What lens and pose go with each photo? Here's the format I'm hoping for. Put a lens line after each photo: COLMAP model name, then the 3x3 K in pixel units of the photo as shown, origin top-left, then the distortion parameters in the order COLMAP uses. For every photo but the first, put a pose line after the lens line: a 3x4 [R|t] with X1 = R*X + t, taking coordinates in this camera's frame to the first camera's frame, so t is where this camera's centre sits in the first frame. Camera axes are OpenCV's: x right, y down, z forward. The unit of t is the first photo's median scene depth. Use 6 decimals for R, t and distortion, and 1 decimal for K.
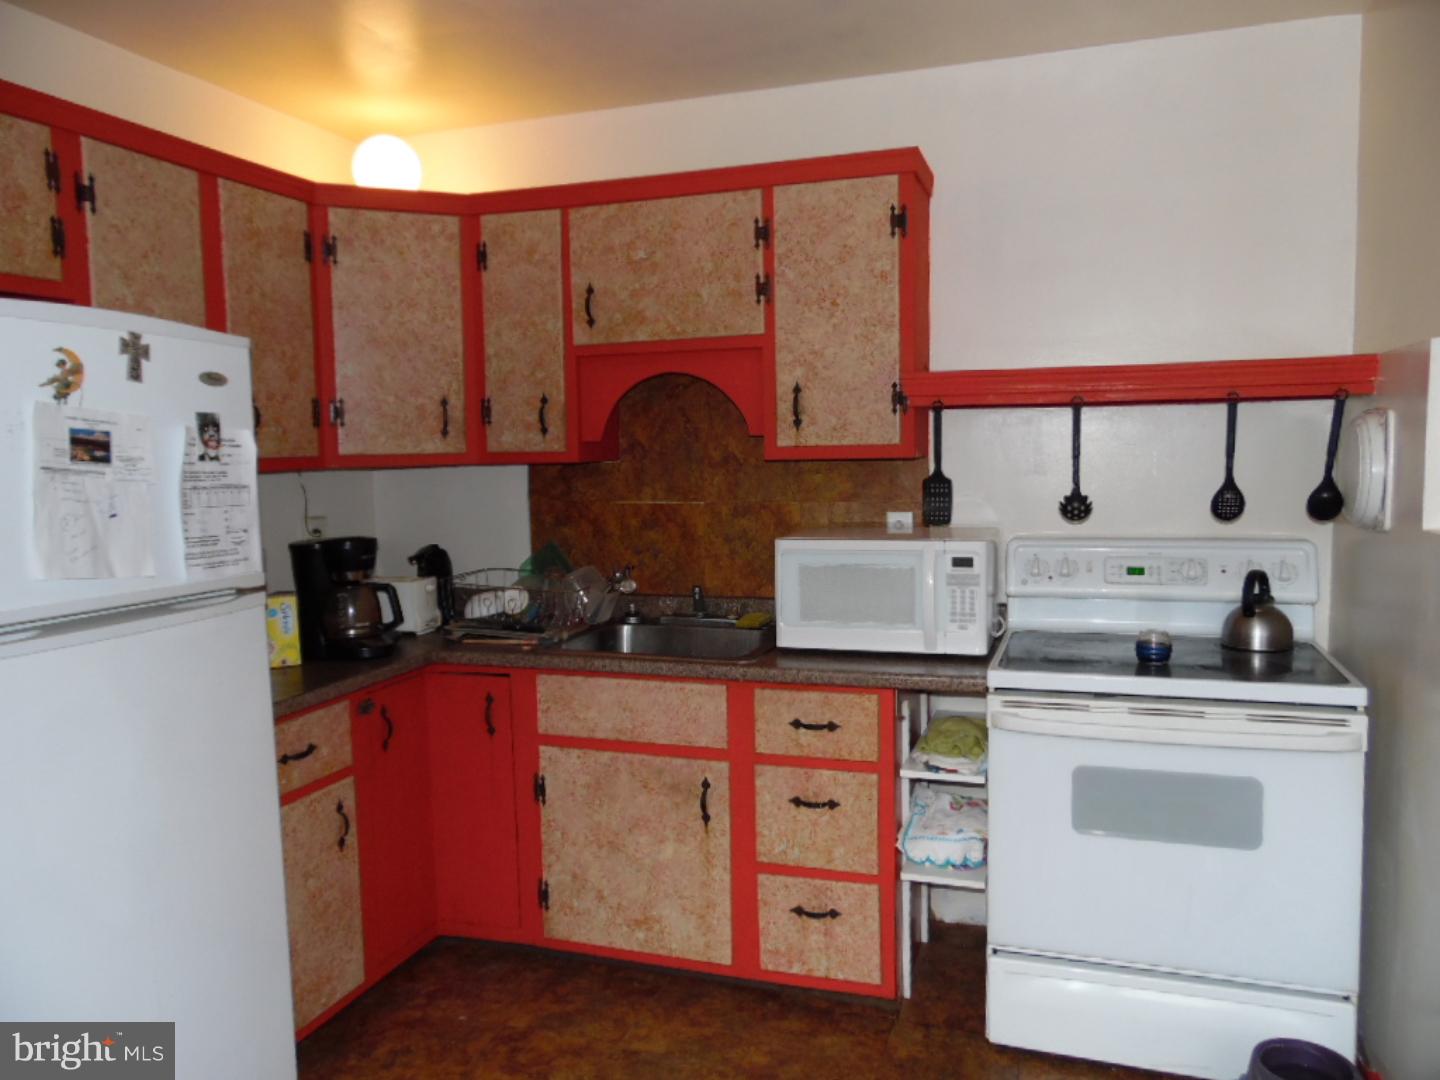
lens RADIAL K [[1067.1, 0, 719.8], [0, 1067.1, 531.4], [0, 0, 1]] dist [-0.009717, 0.029317]
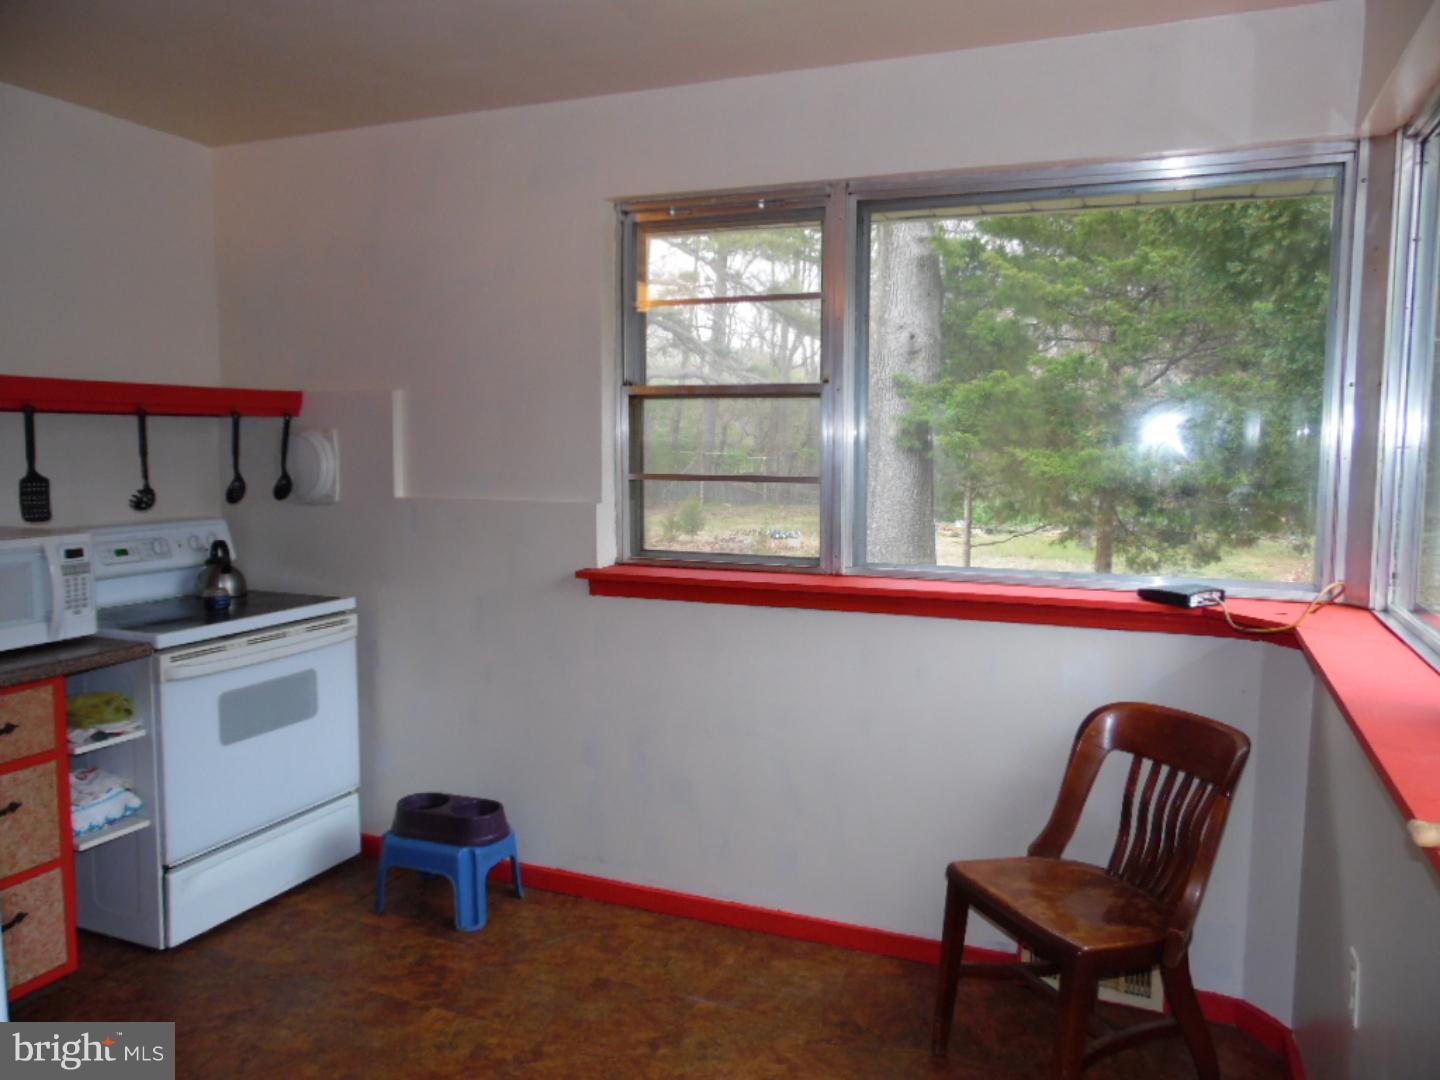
lens RADIAL K [[1067.1, 0, 714.9], [0, 1067.1, 541.0], [0, 0, 1]] dist [-0.009717, 0.029317]
pose [[0.090217, -0.077484, 0.992903, -0.804702], [0.078360, 0.994430, 0.070483, -0.009097], [-0.992835, 0.071445, 0.095786, 0.239552]]
